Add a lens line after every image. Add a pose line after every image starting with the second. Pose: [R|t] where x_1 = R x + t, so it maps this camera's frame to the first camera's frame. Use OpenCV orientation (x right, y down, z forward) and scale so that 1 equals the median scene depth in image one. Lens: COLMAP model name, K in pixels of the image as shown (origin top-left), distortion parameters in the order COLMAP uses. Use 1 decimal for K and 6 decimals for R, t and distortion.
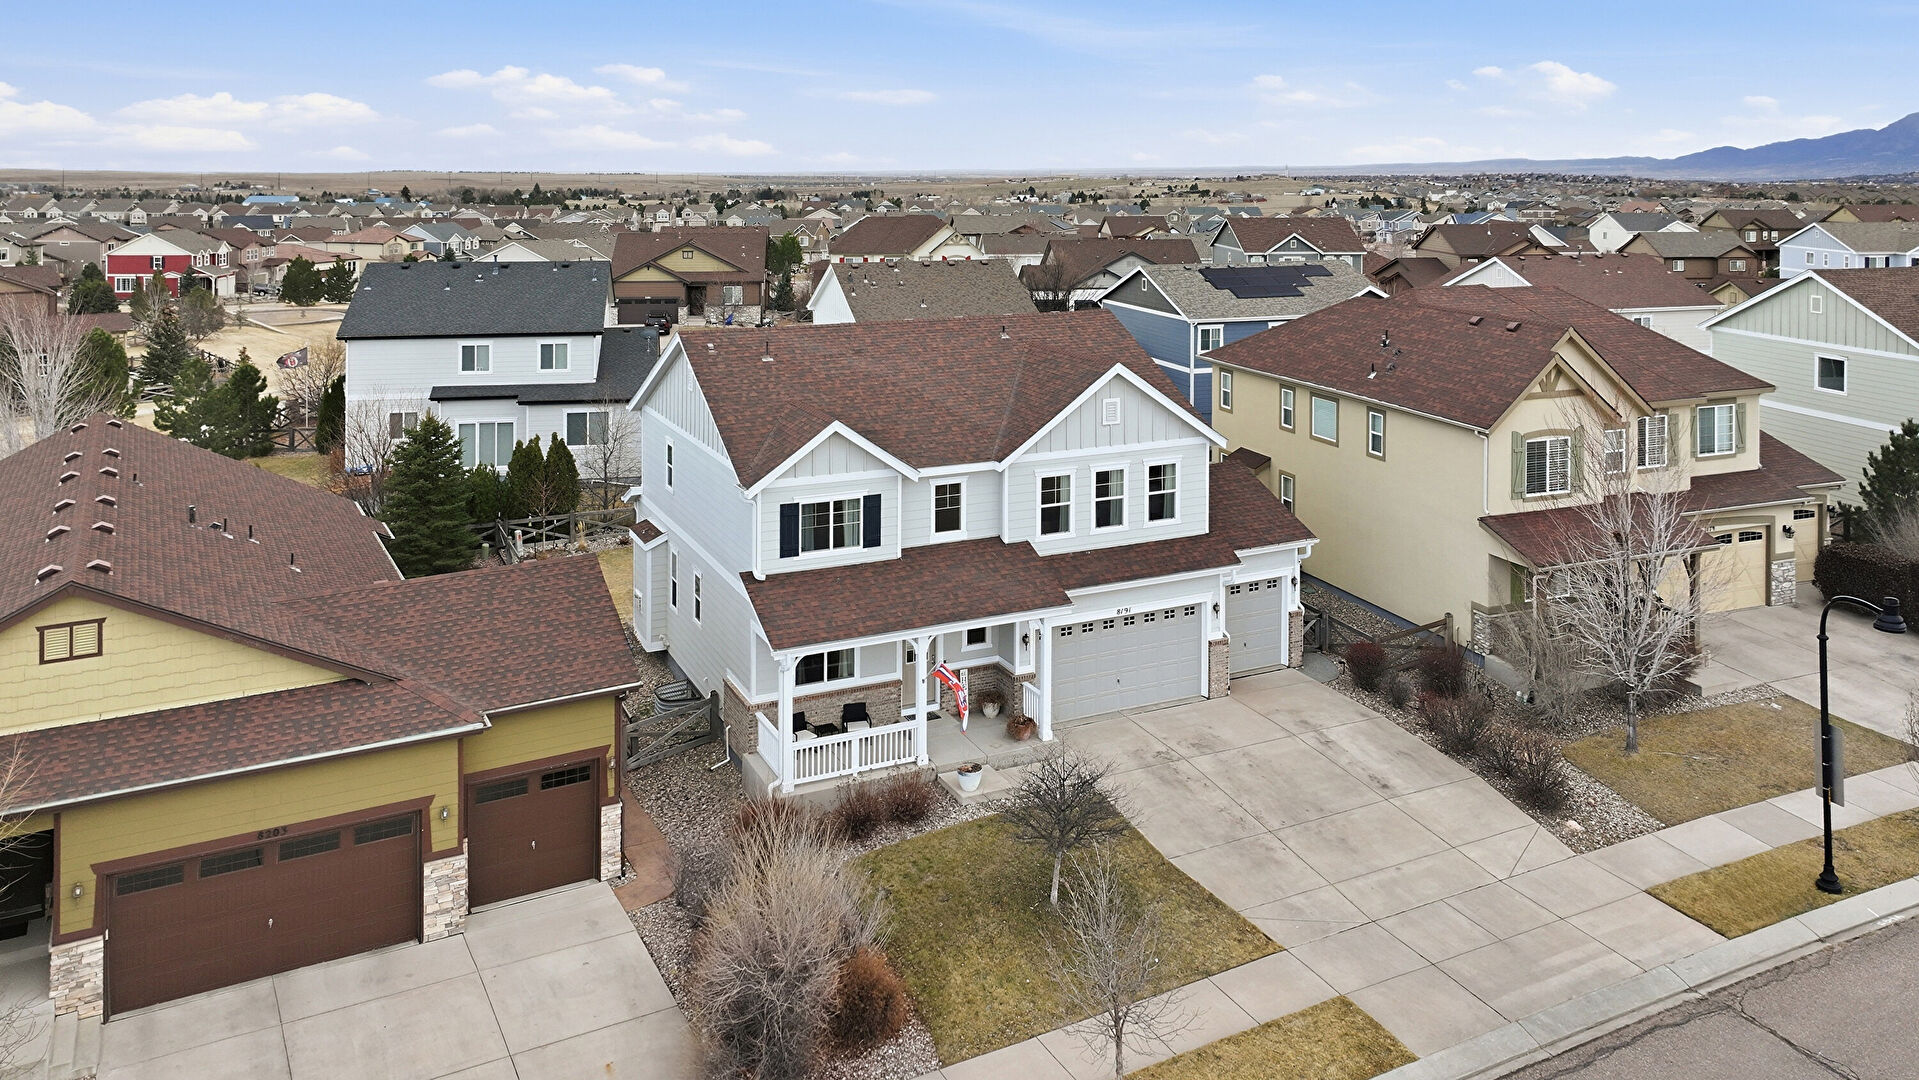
lens RADIAL K [[1294.9, 0, 959.5], [0, 1294.9, 540.0], [0, 0, 1]] dist [-0.004883, 0.001322]
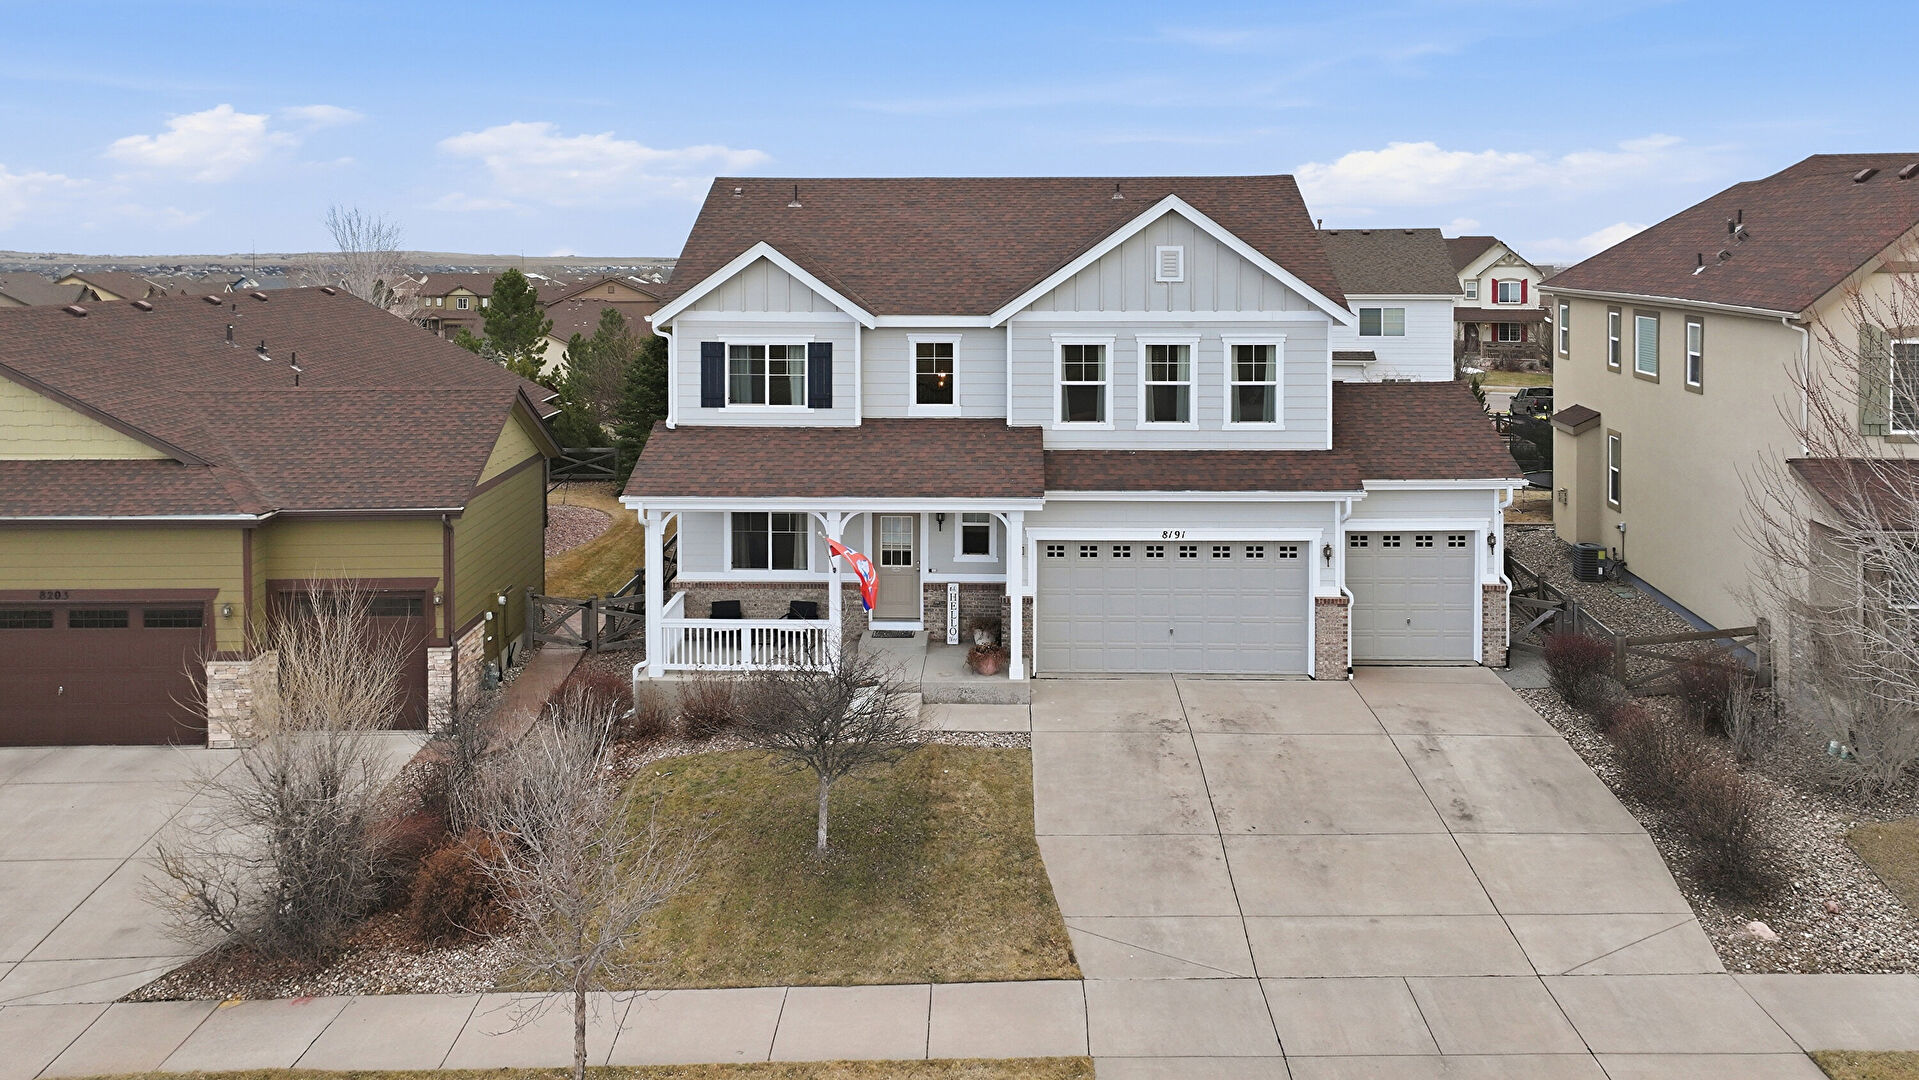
lens RADIAL K [[1294.9, 0, 959.5], [0, 1294.9, 540.0], [0, 0, 1]] dist [-0.004883, 0.001322]
pose [[0.894245, 0.090445, -0.438343, 0.362919], [-0.110024, 0.993739, -0.019413, 0.090869], [0.433843, 0.065589, 0.898598, 0.291901]]
